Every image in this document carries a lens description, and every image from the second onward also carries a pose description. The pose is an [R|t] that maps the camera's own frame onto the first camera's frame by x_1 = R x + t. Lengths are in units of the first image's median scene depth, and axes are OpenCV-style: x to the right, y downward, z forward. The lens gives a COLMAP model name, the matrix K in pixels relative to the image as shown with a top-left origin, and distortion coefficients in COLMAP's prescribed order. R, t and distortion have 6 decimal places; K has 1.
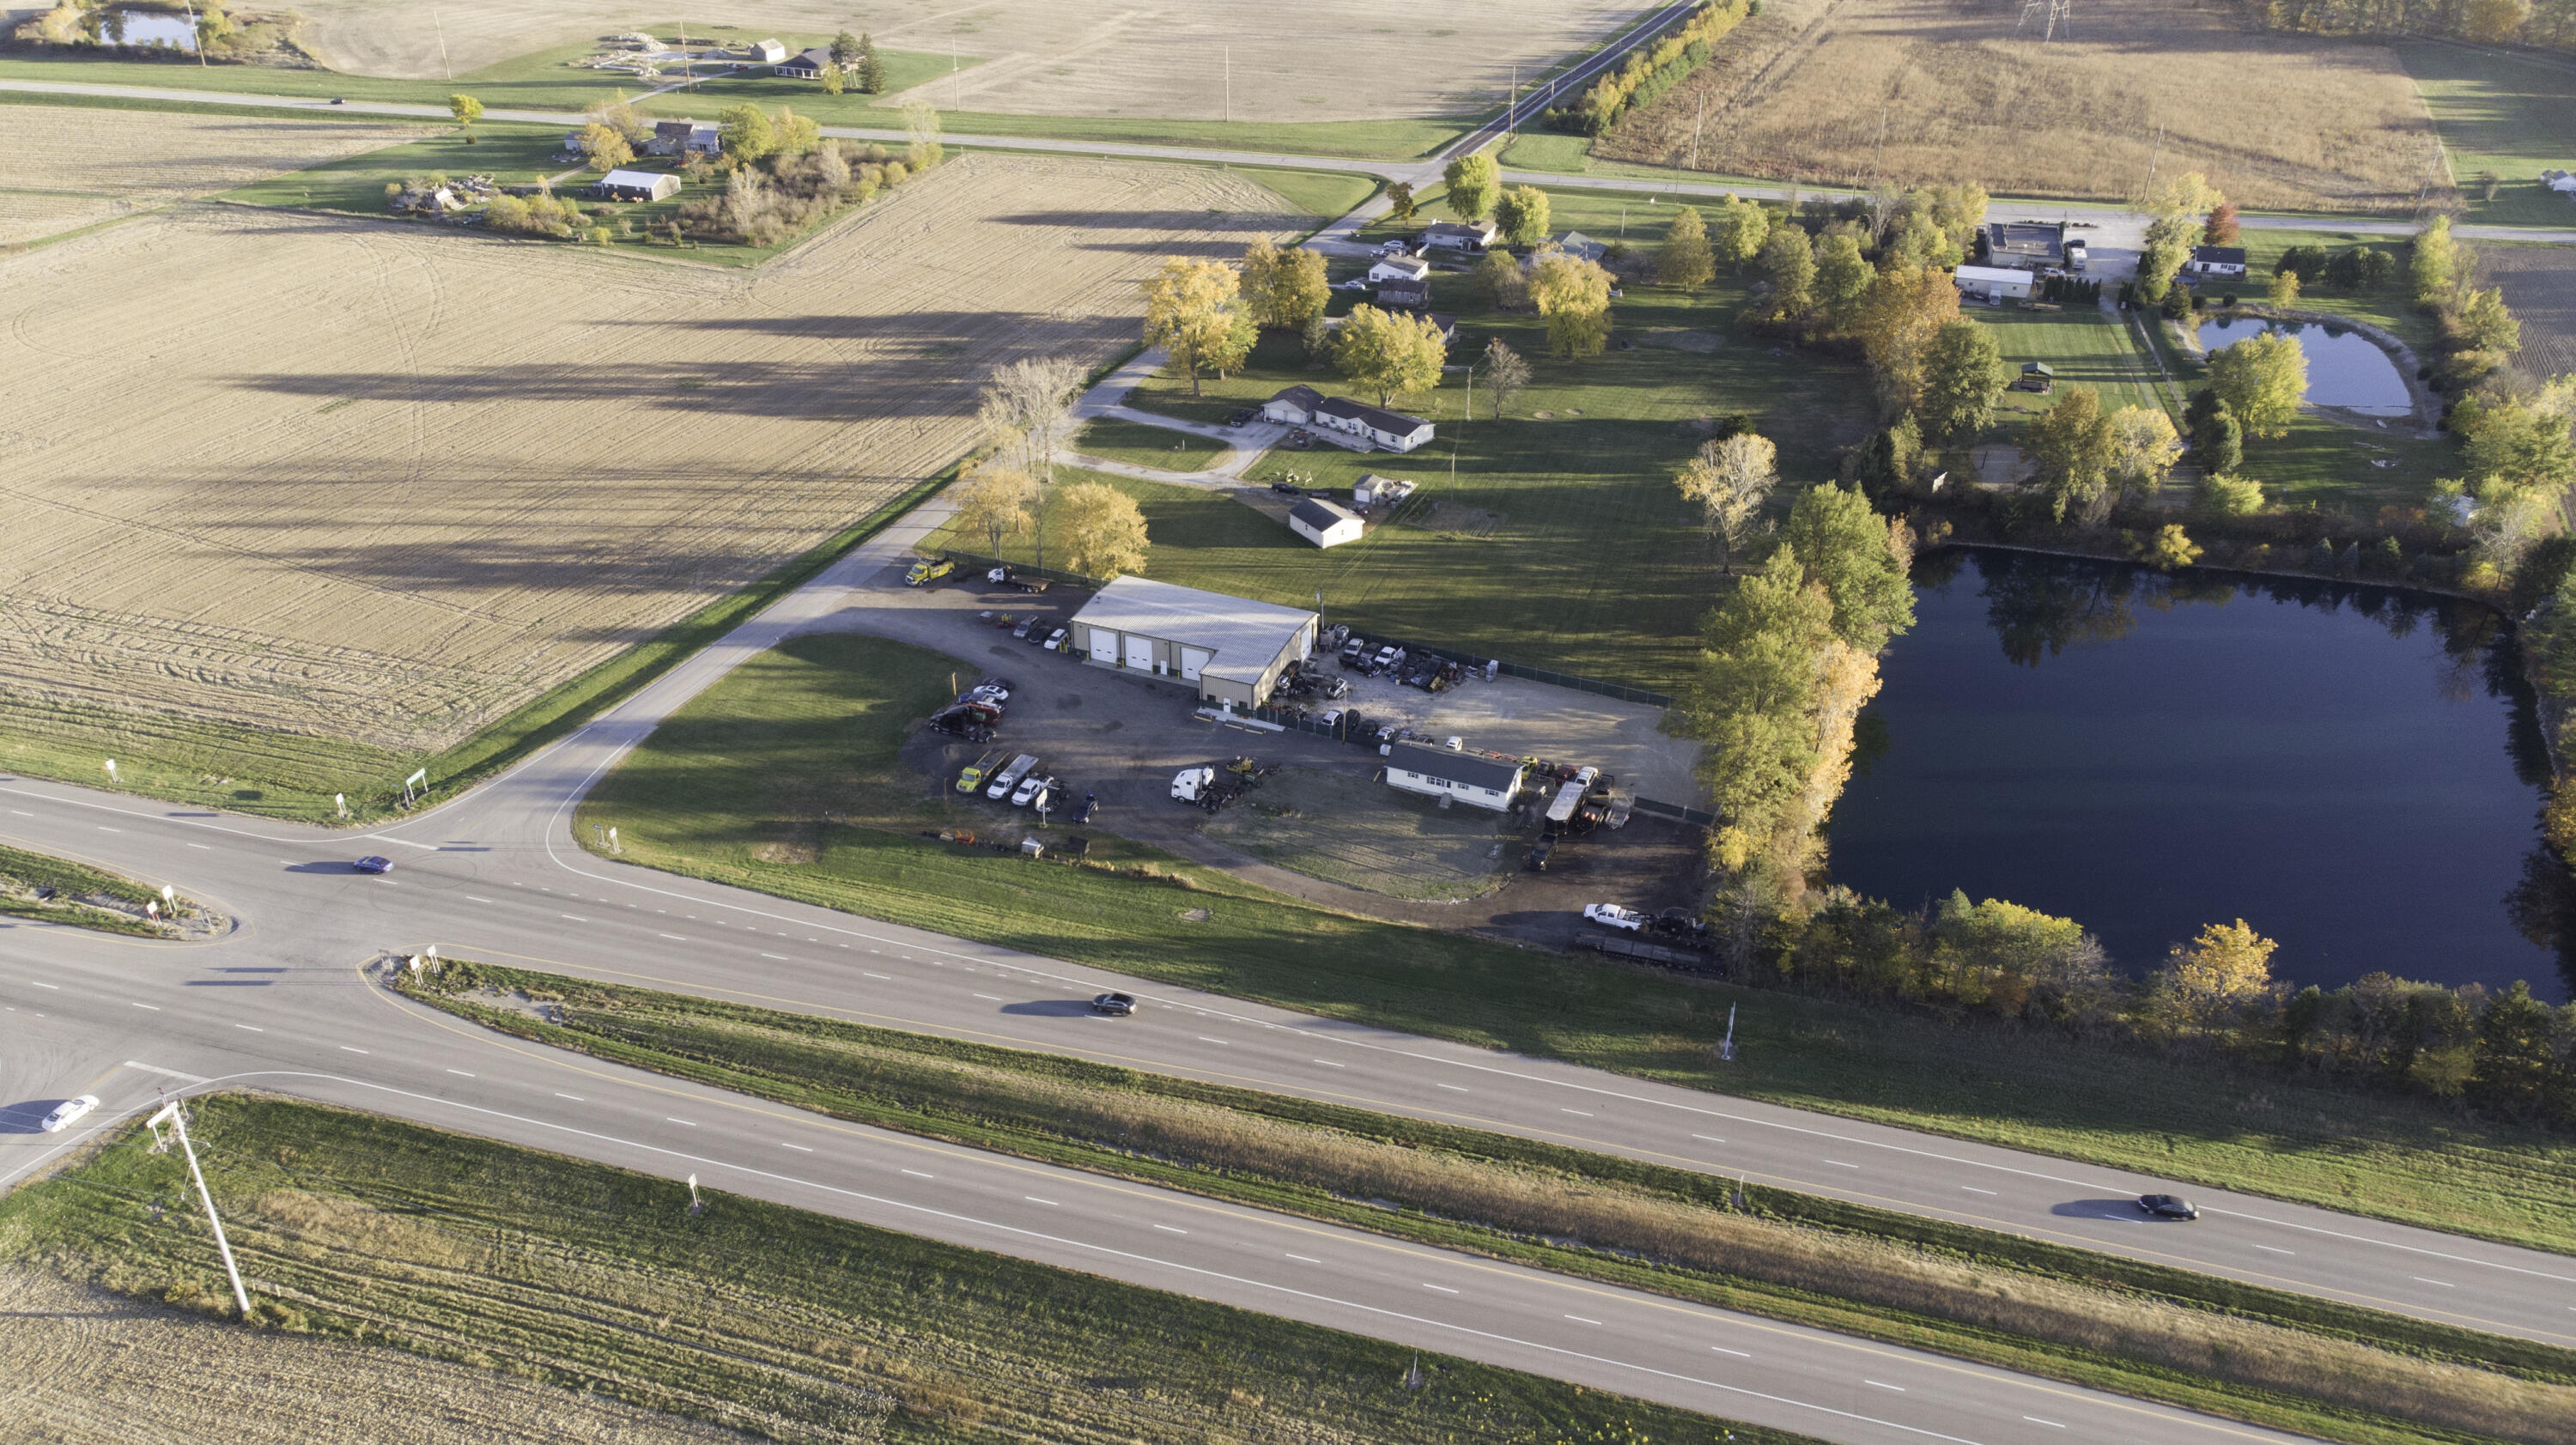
lens RADIAL K [[1904.3, 0, 1288.0], [0, 1904.3, 722.5], [0, 0, 1]] dist [0.028783, -0.002346]
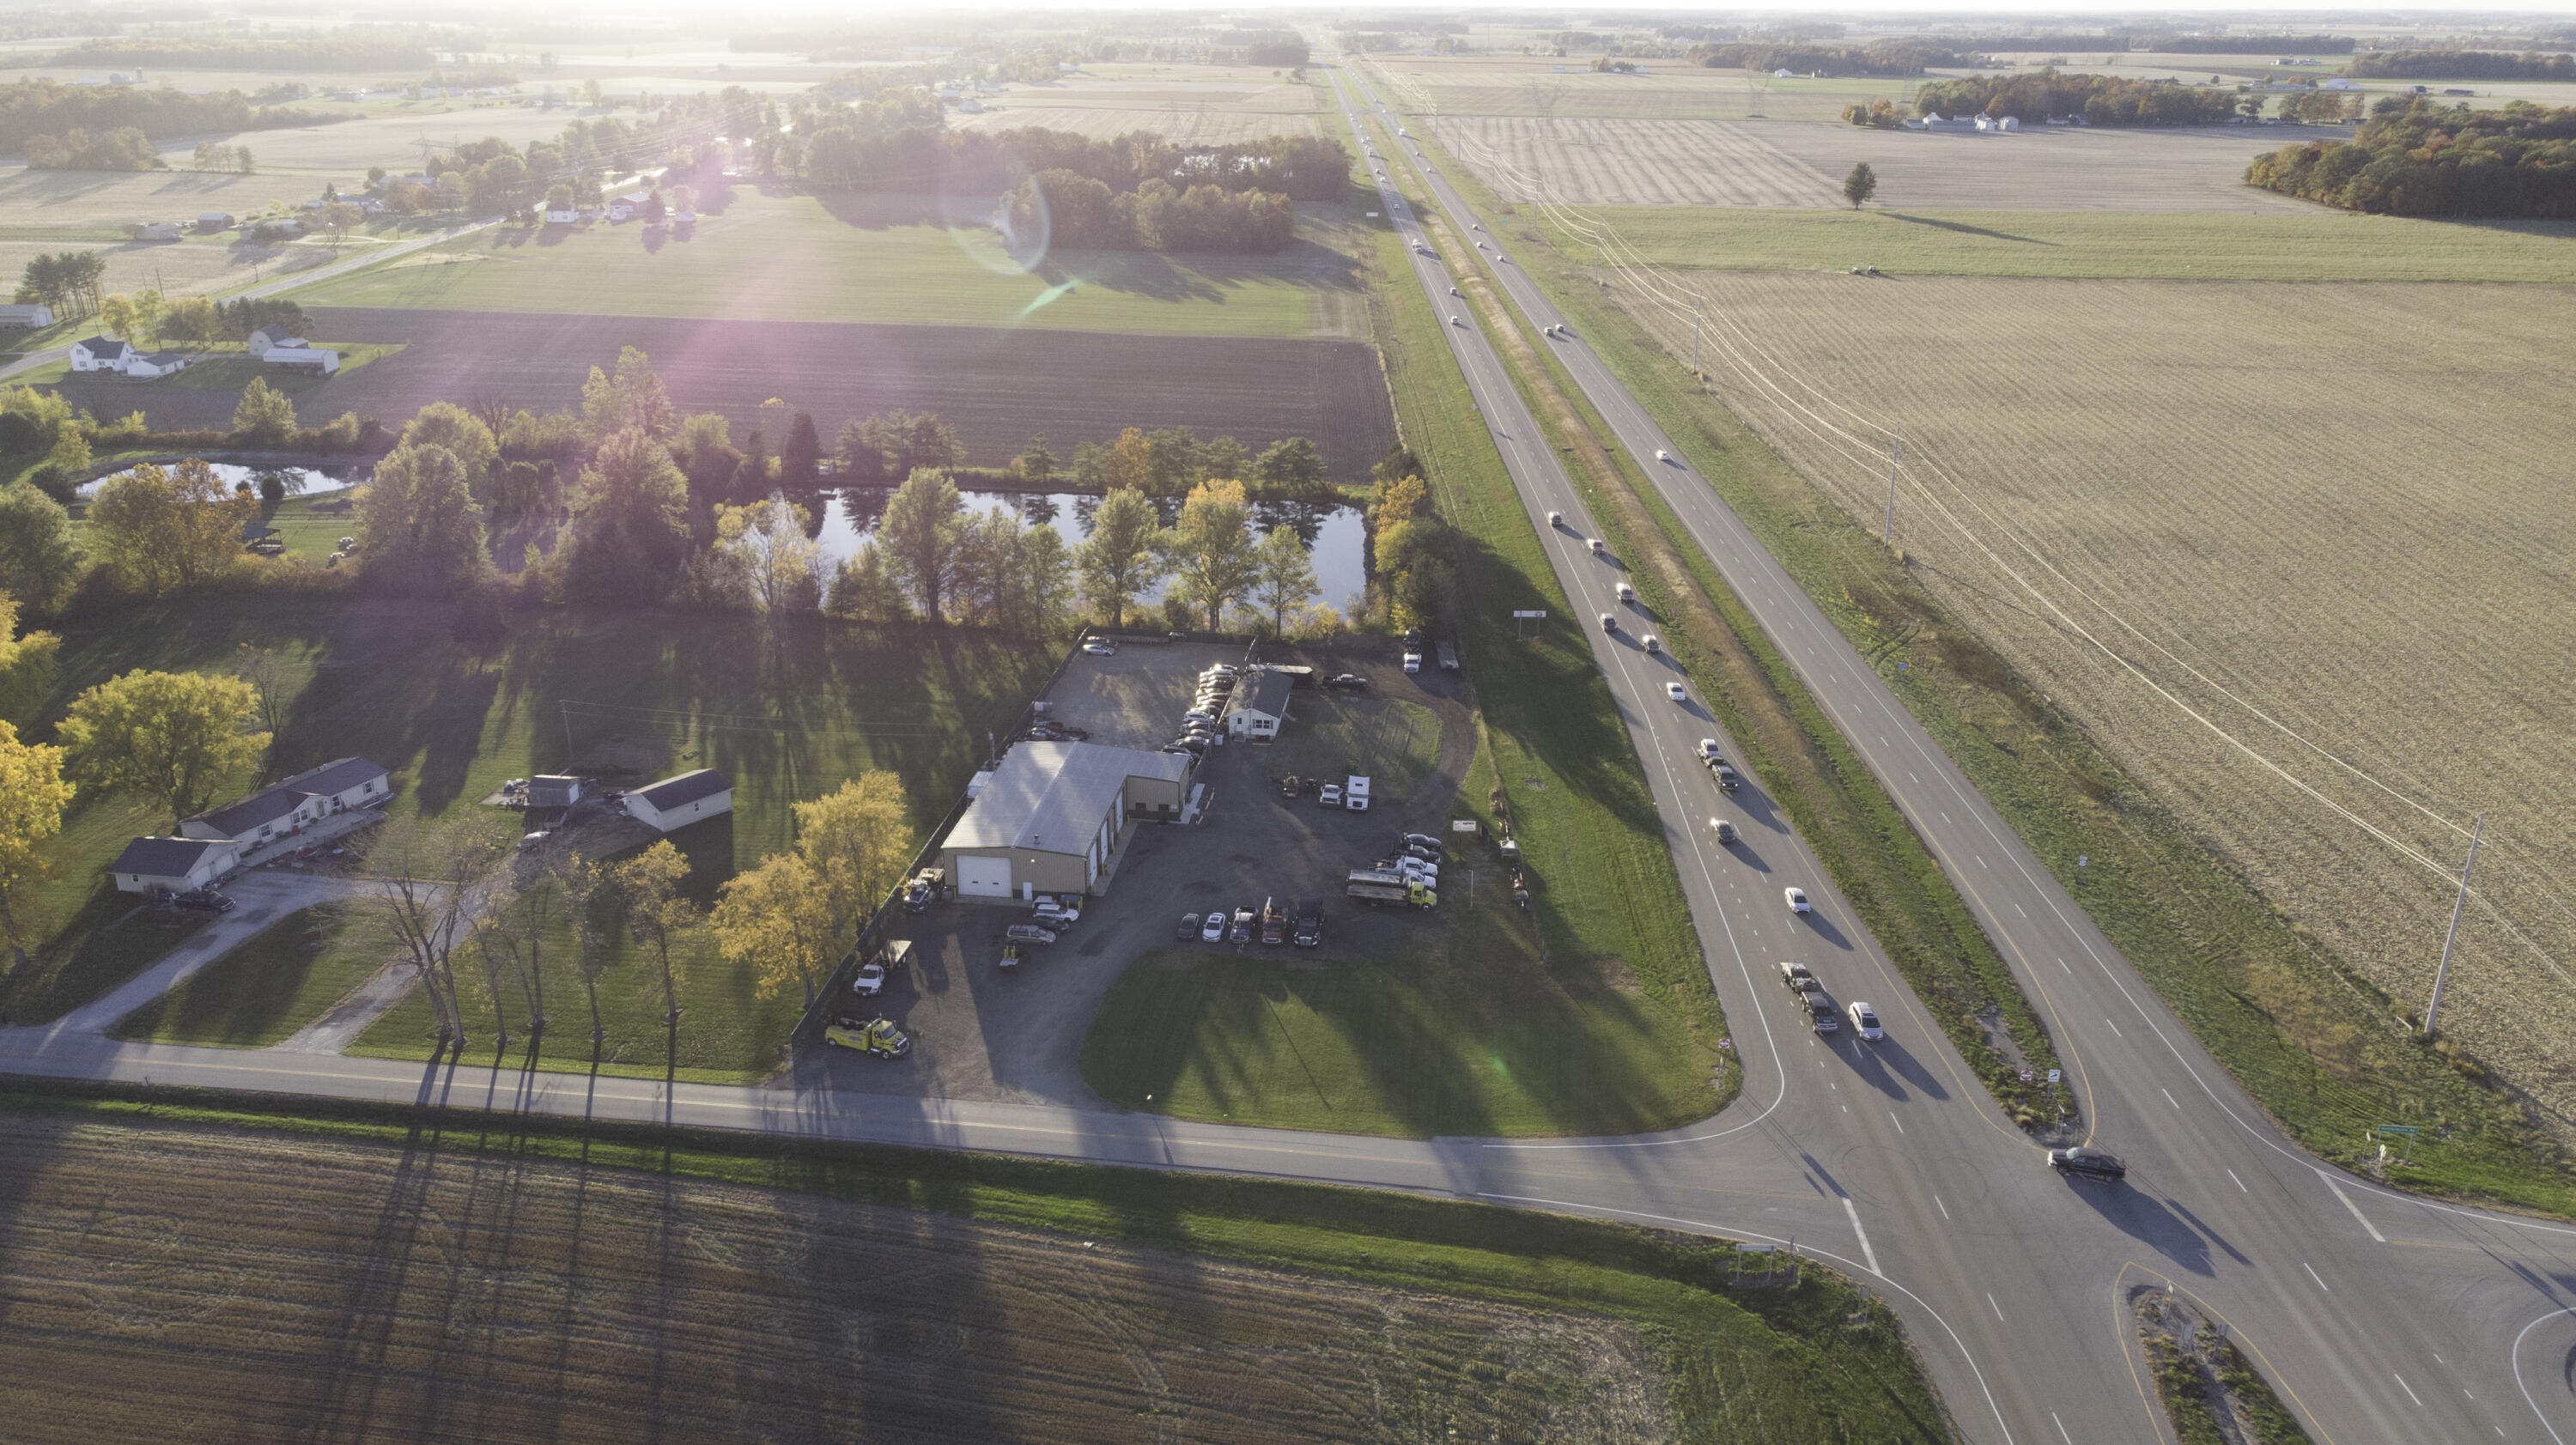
lens RADIAL K [[1927.5, 0, 1288.0], [0, 1927.5, 722.5], [0, 0, 1]] dist [-0.007442, 0.063058]
pose [[-0.270706, -0.353490, 0.895412, -0.846444], [0.466991, 0.765147, 0.443248, -0.419914], [-0.841806, 0.538140, -0.042053, 0.971491]]
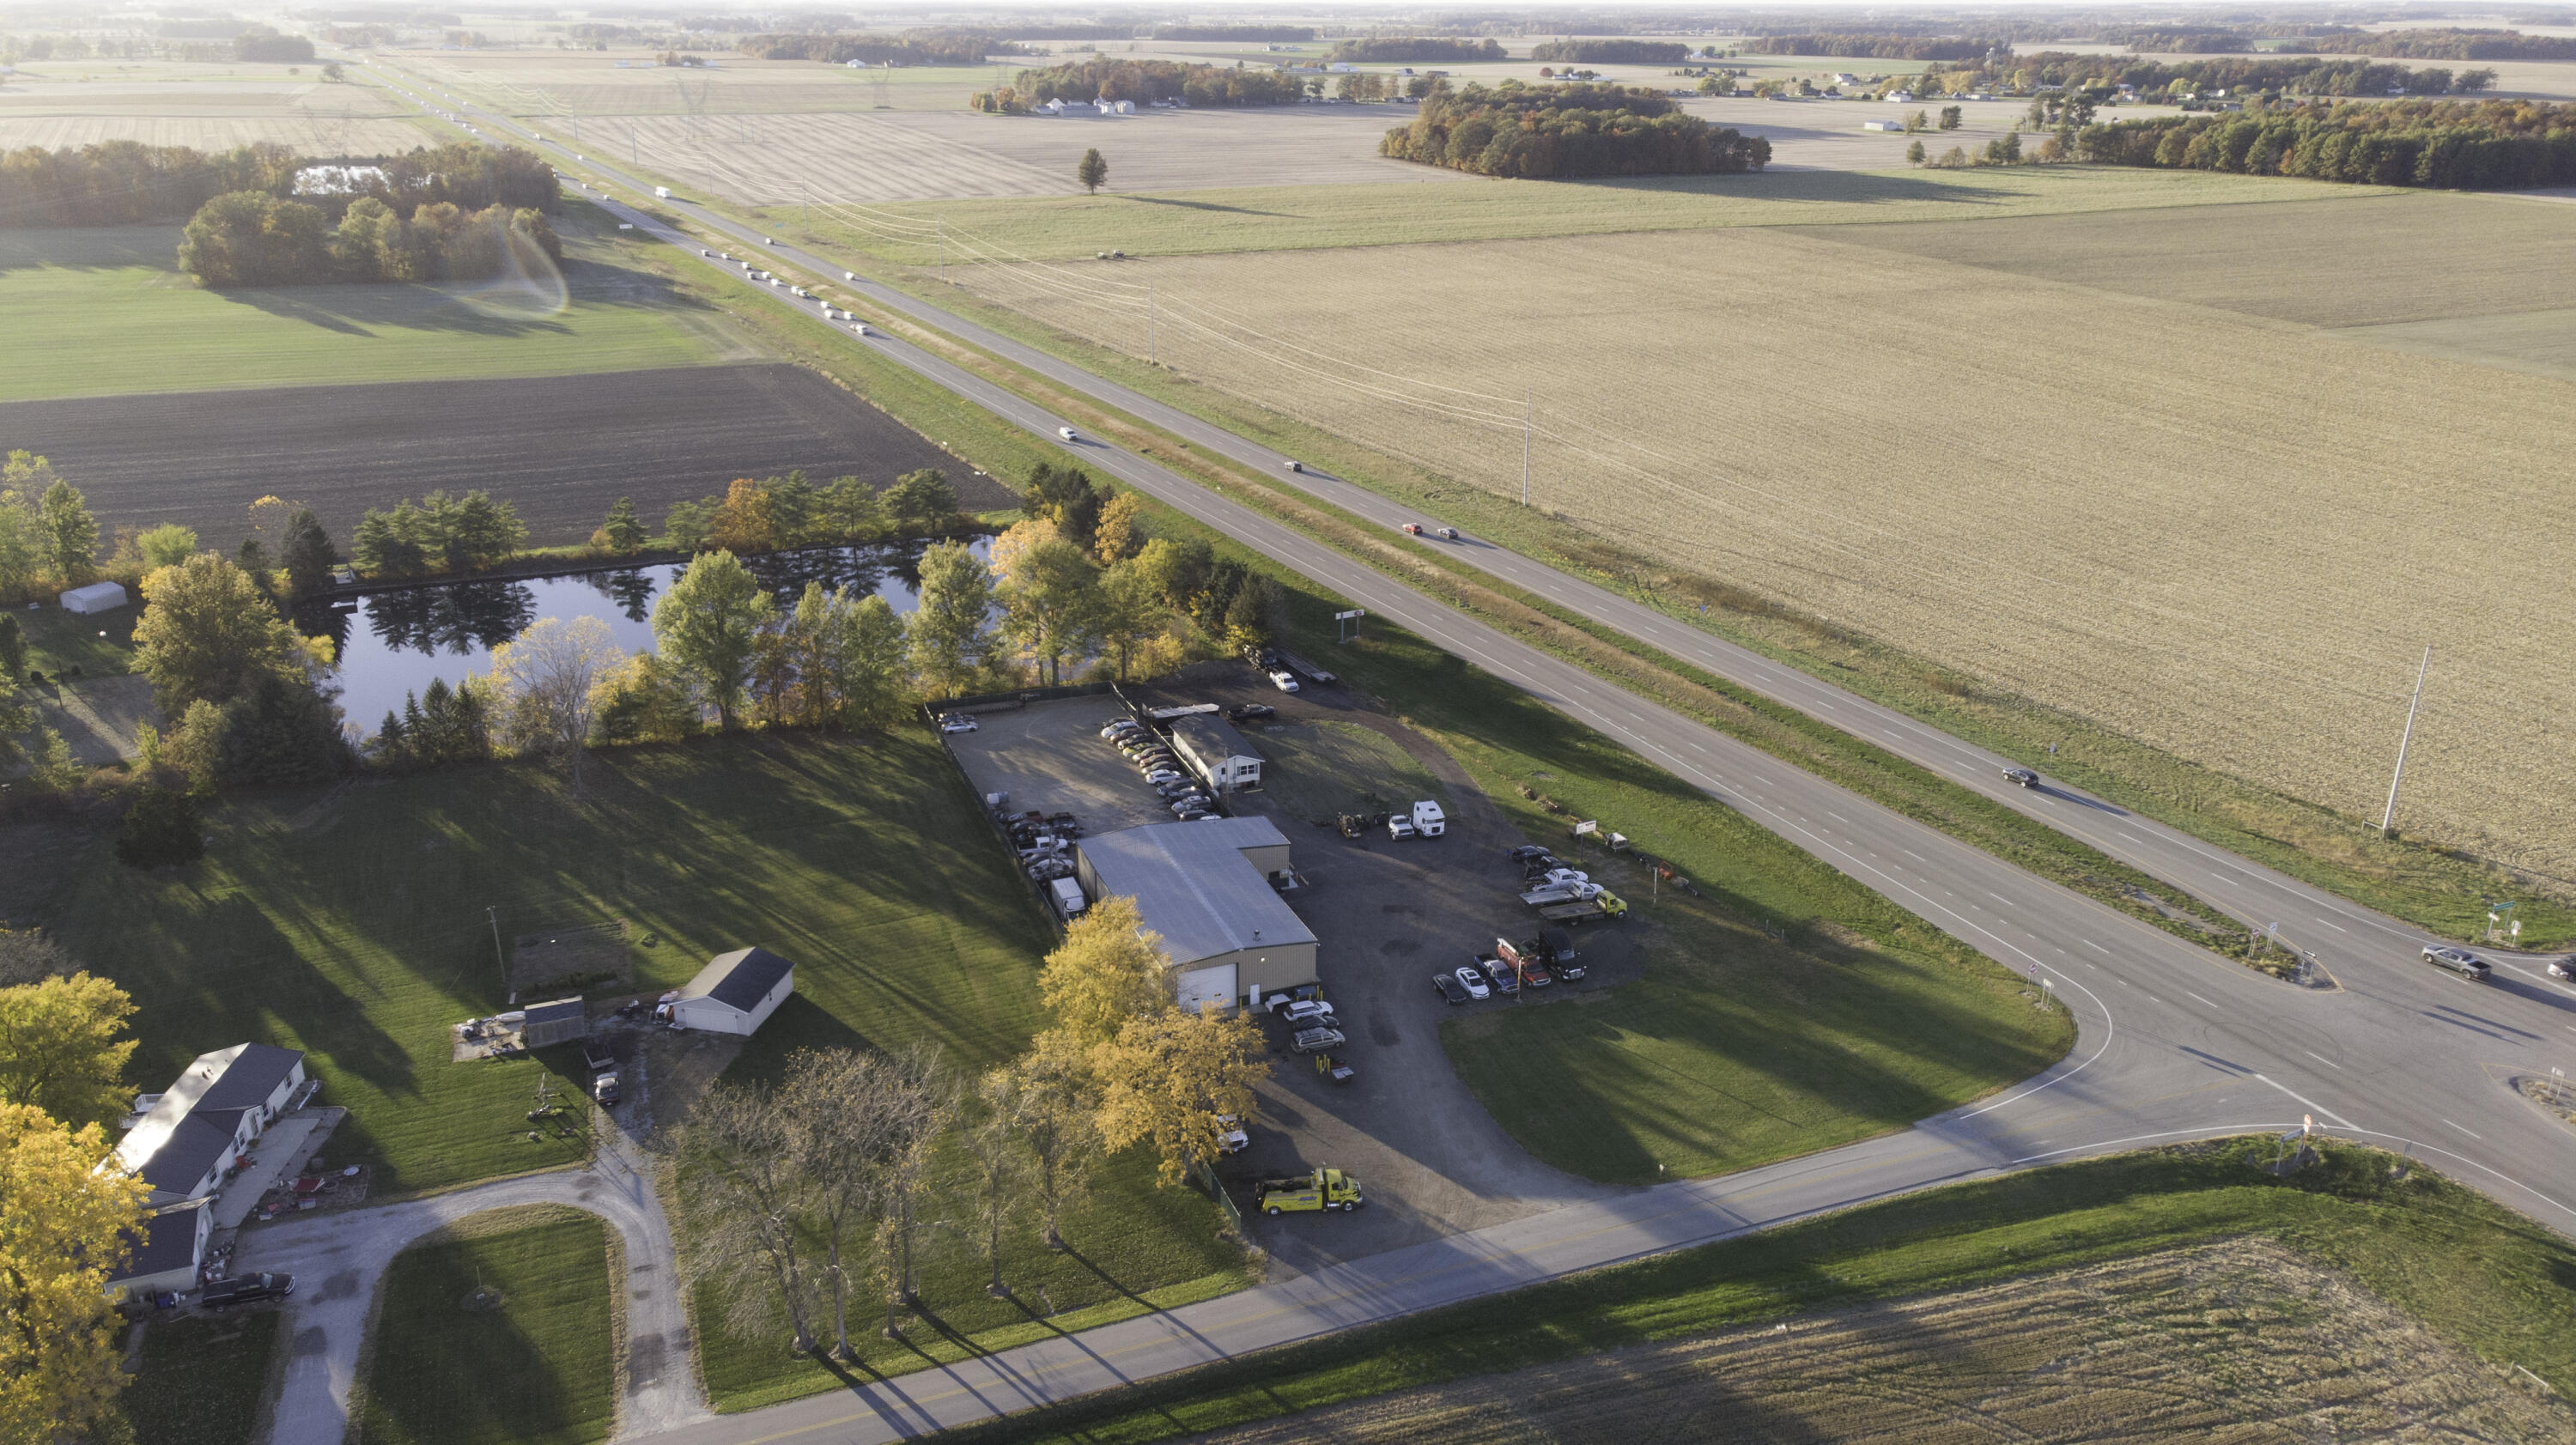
lens RADIAL K [[1927.5, 0, 1288.0], [0, 1927.5, 722.5], [0, 0, 1]] dist [-0.007442, 0.063058]
pose [[-0.702150, -0.266425, 0.660306, -0.570009], [0.341450, 0.687782, 0.640599, -0.586906], [-0.624818, 0.675258, -0.391955, 1.277647]]
